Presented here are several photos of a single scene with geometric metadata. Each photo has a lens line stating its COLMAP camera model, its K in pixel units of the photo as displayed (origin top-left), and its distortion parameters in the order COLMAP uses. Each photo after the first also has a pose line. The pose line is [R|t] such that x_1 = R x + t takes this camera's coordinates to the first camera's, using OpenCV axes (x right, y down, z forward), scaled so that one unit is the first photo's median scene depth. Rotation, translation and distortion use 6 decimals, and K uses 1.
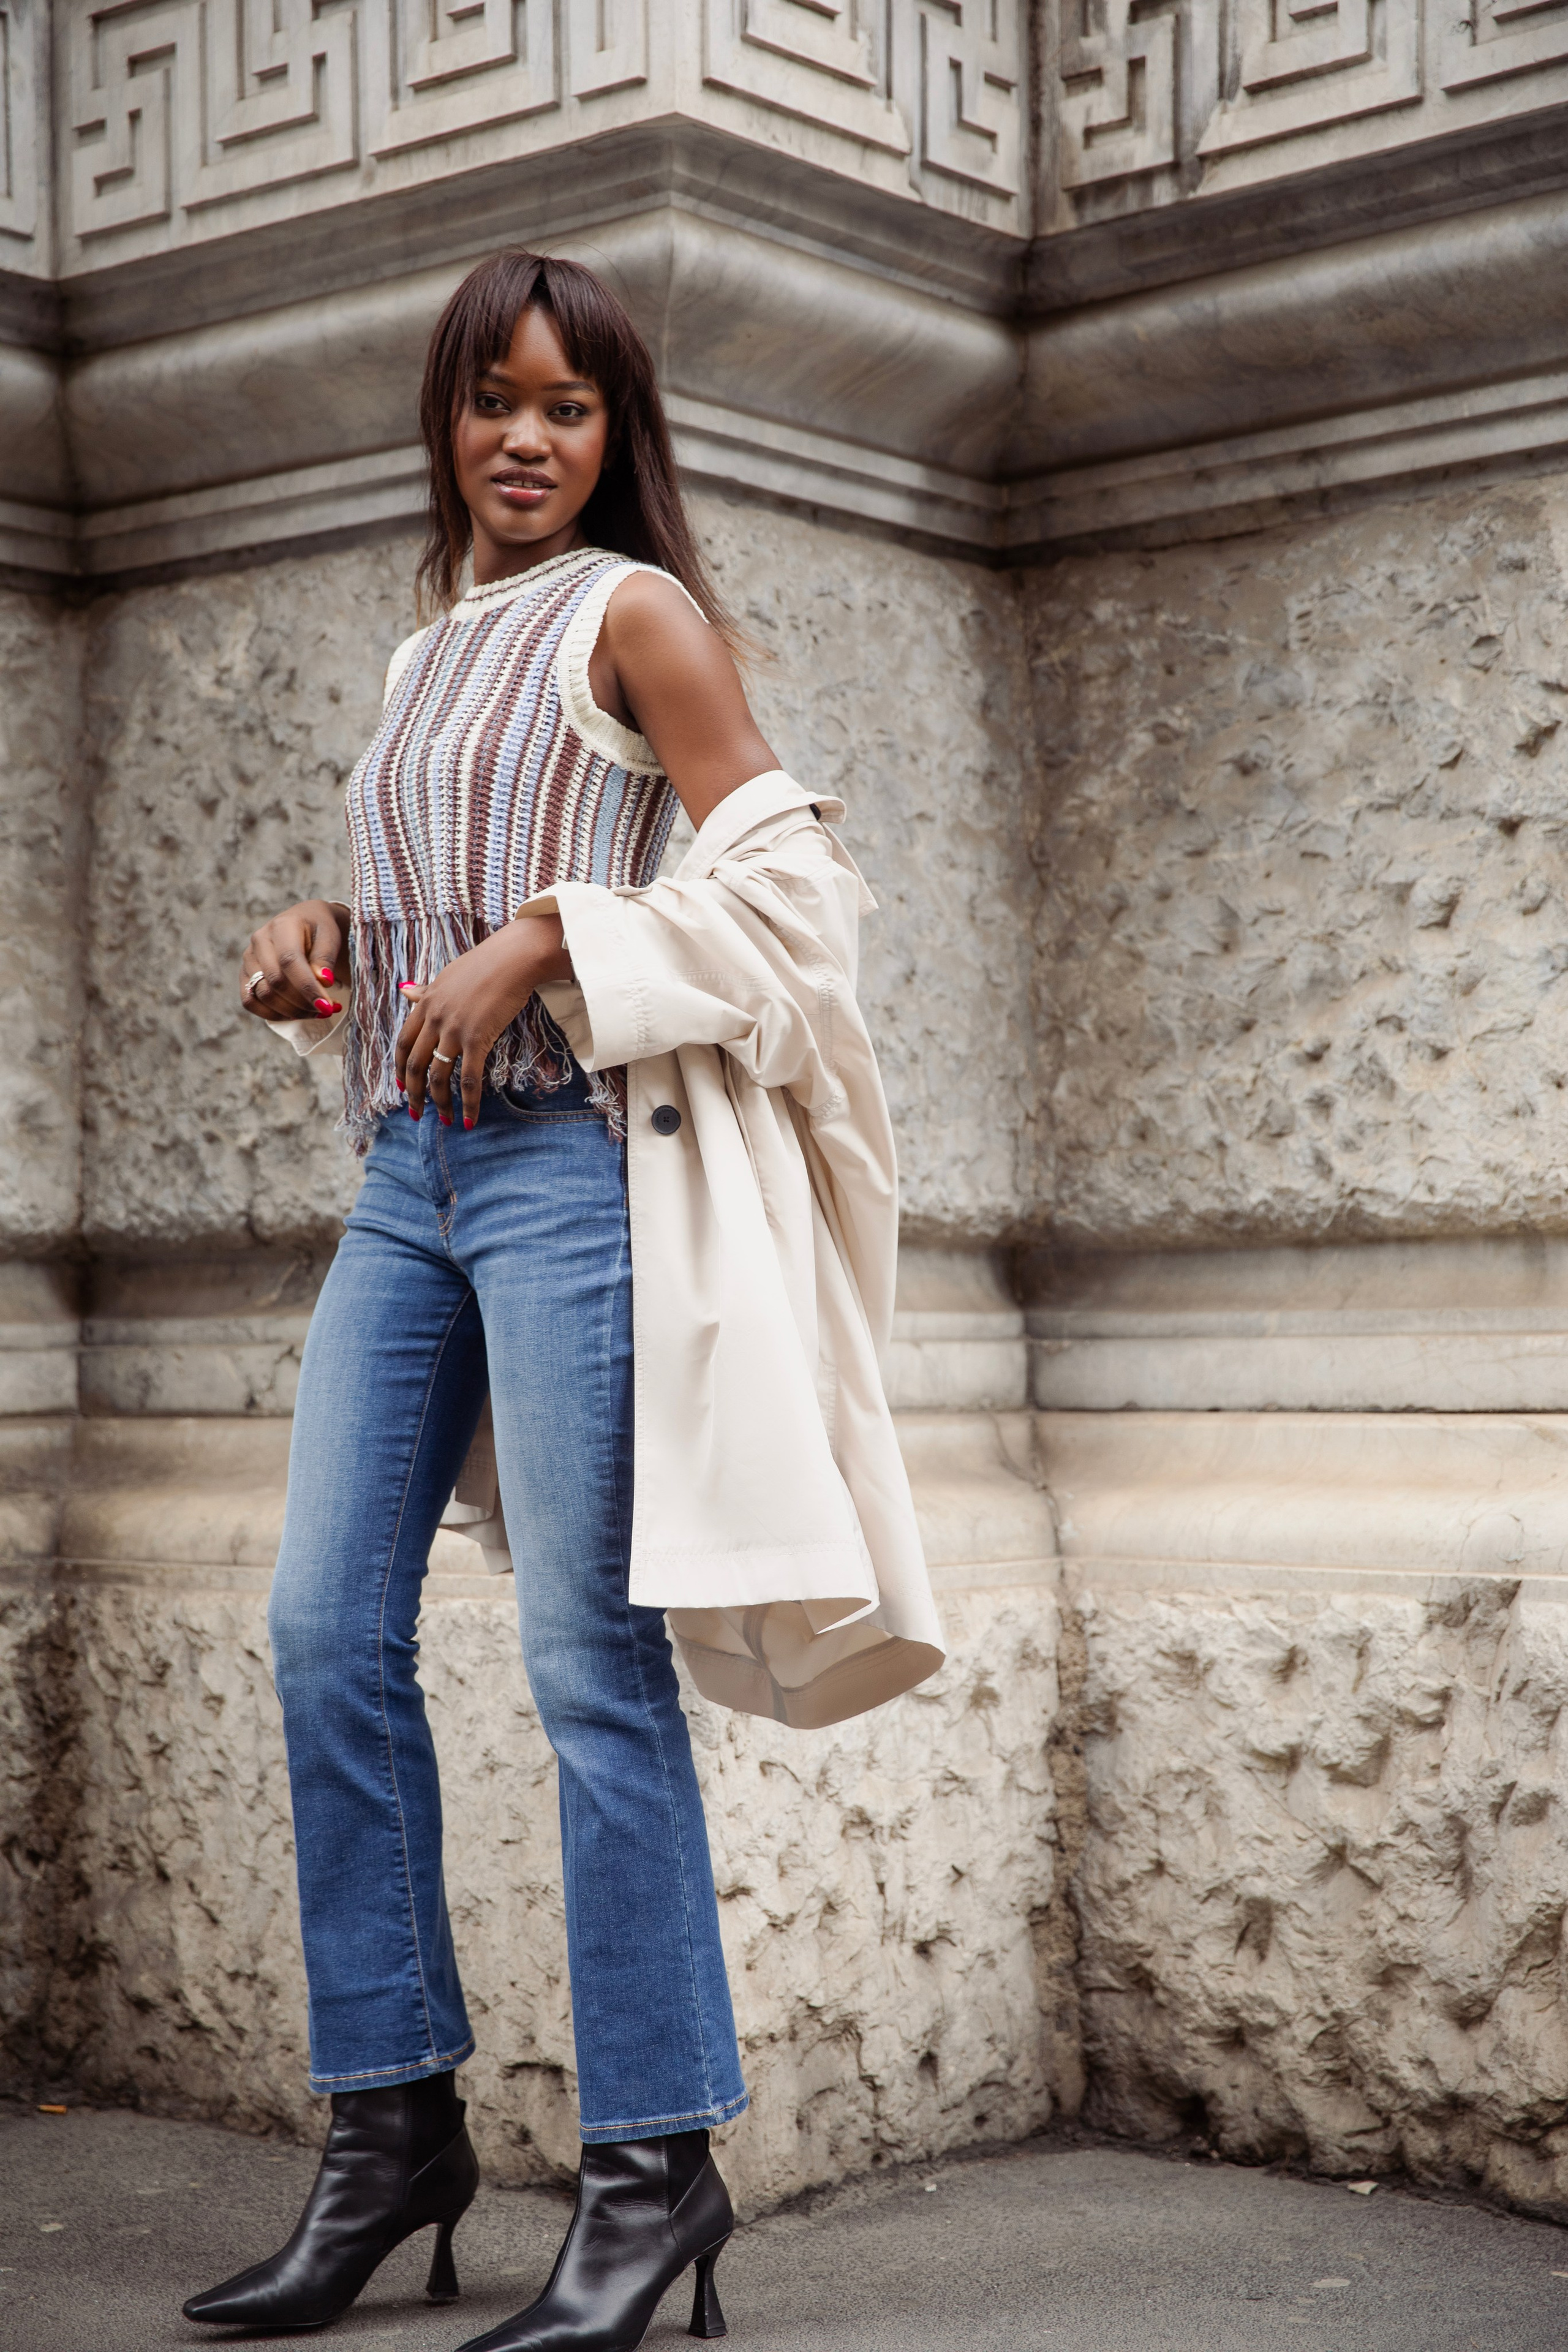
lens RADIAL K [[4081.9, 0, 801.5], [0, 4081.9, 1155.2], [0, 0, 1]] dist [0.414279, 0.000000]
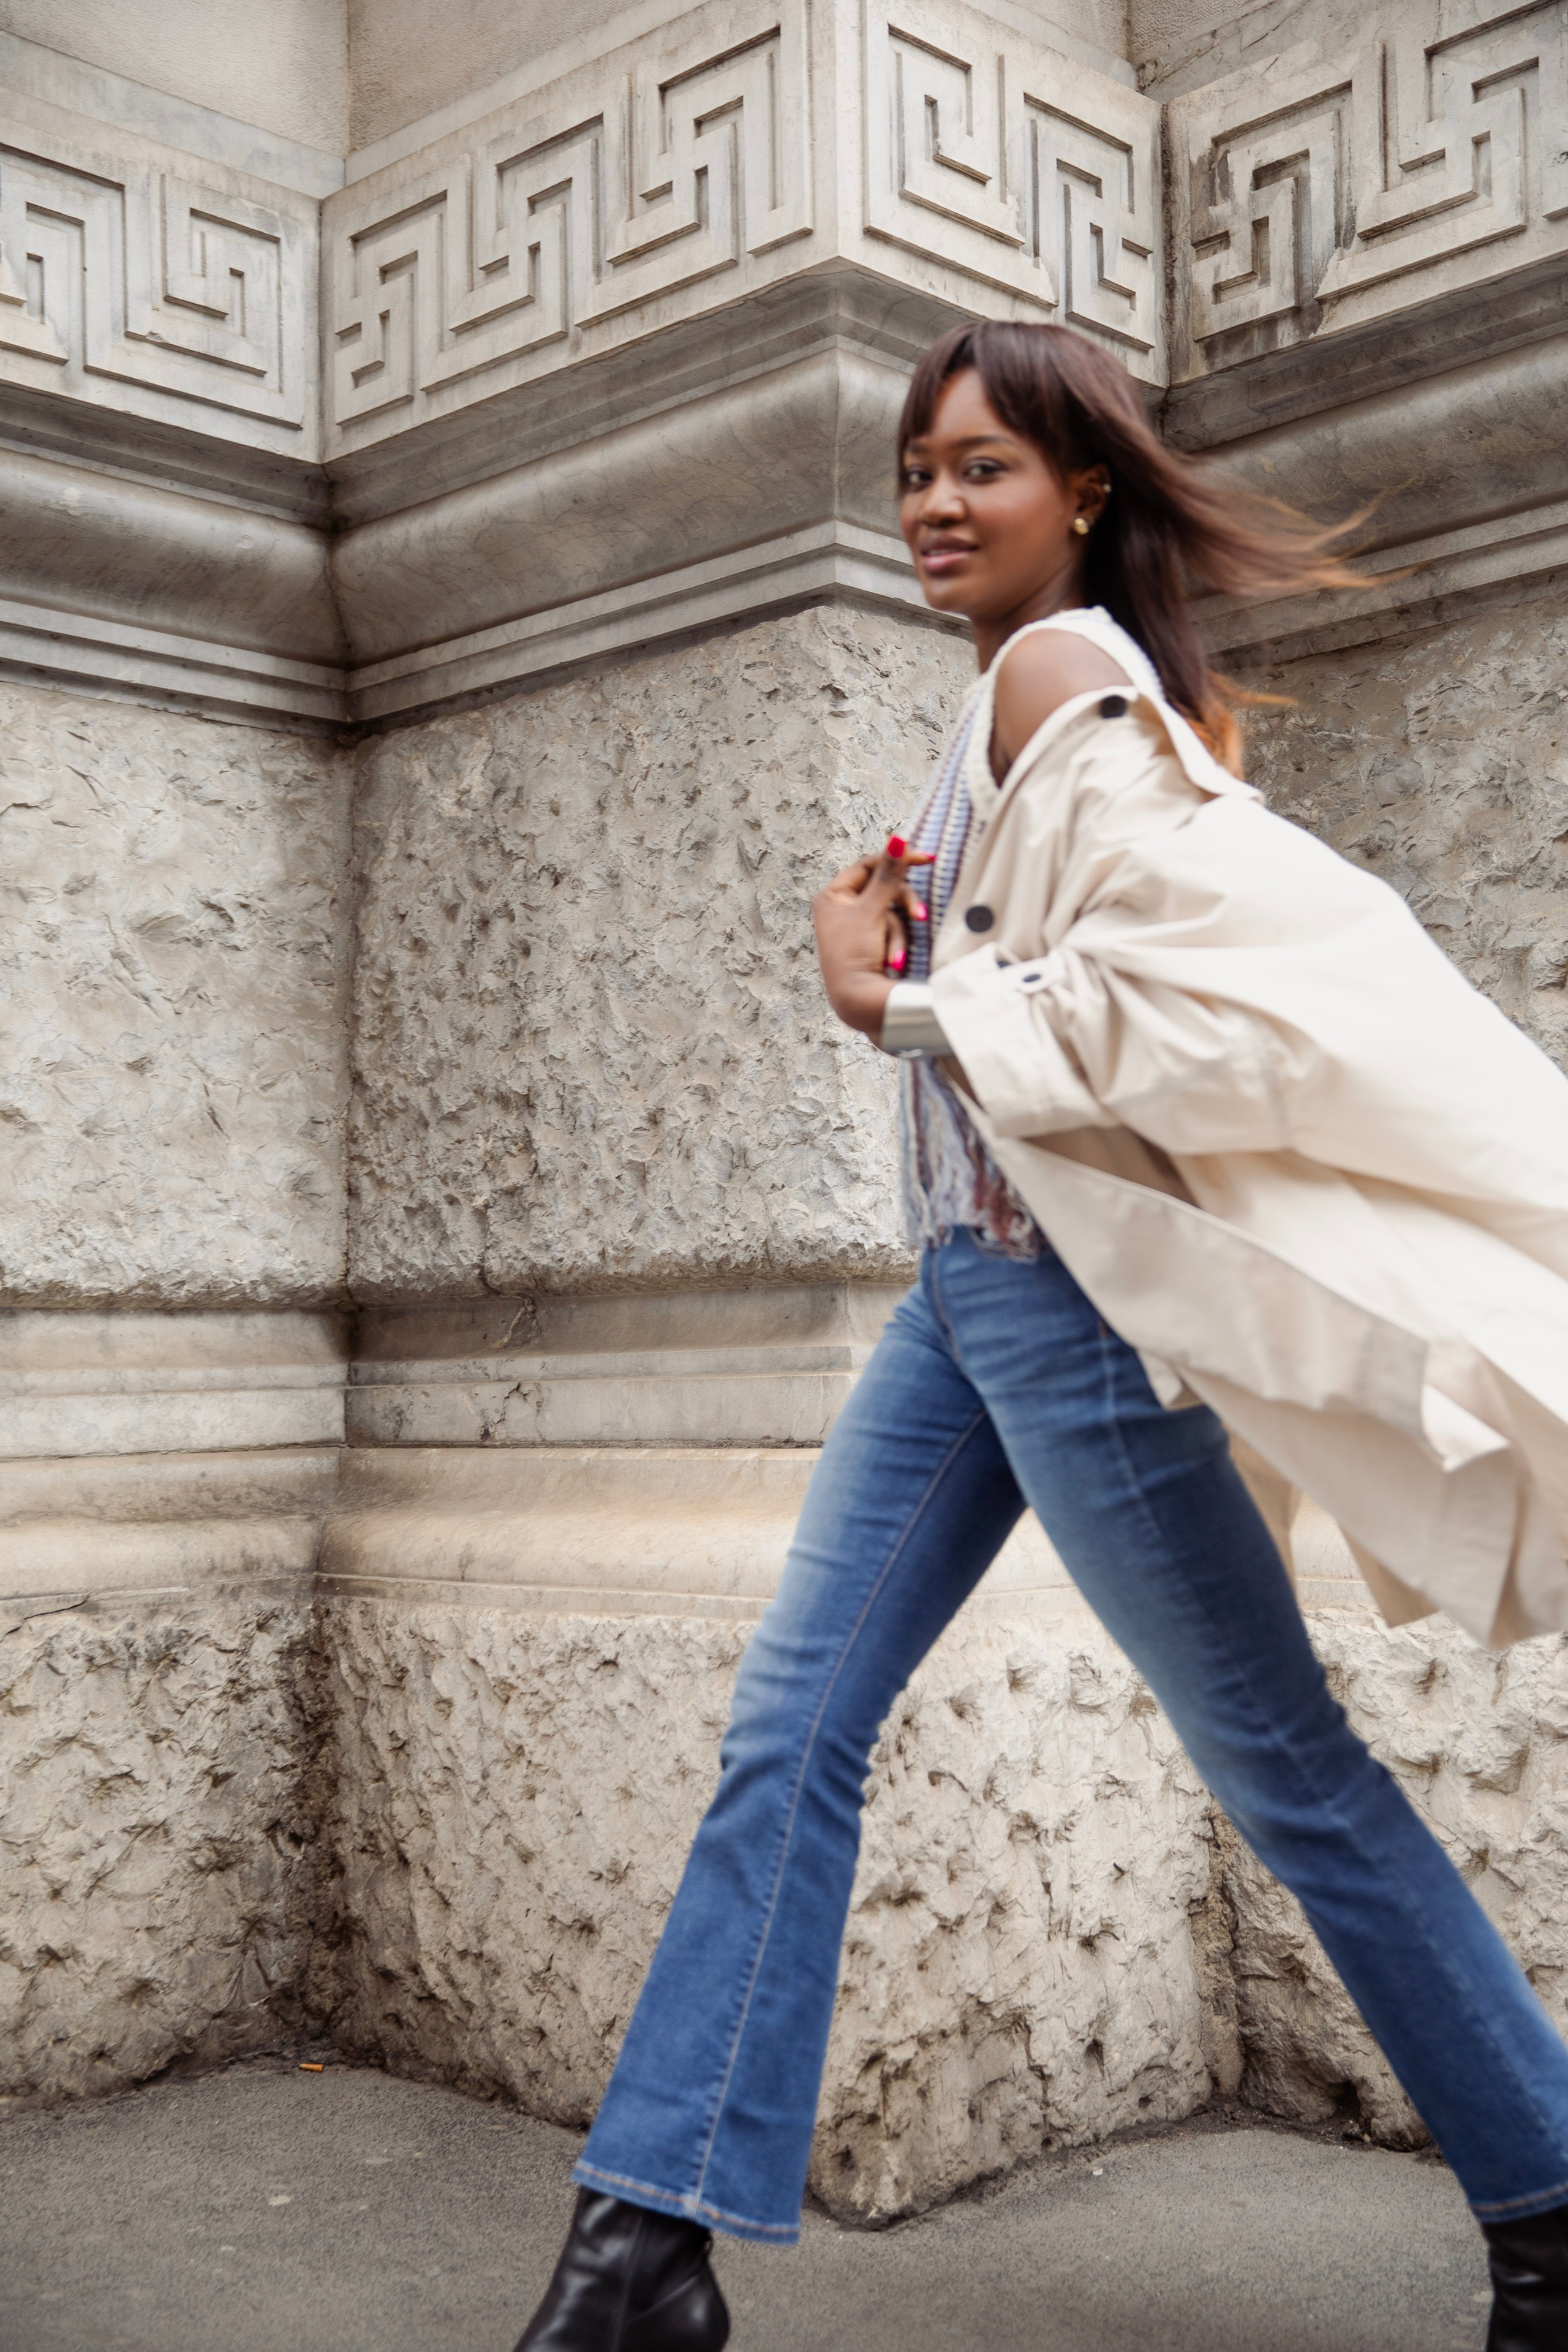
lens RADIAL K [[2874.1, 0, 830.8], [0, 2874.1, 1158.0], [0, 0, 1]] dist [0.155574, 0.000000]
pose [[0.997628, -0.012580, -0.067682, 0.015778], [0.010301, 0.999371, -0.033921, 0.012967], [0.068066, 0.033143, 0.997130, 0.228472]]
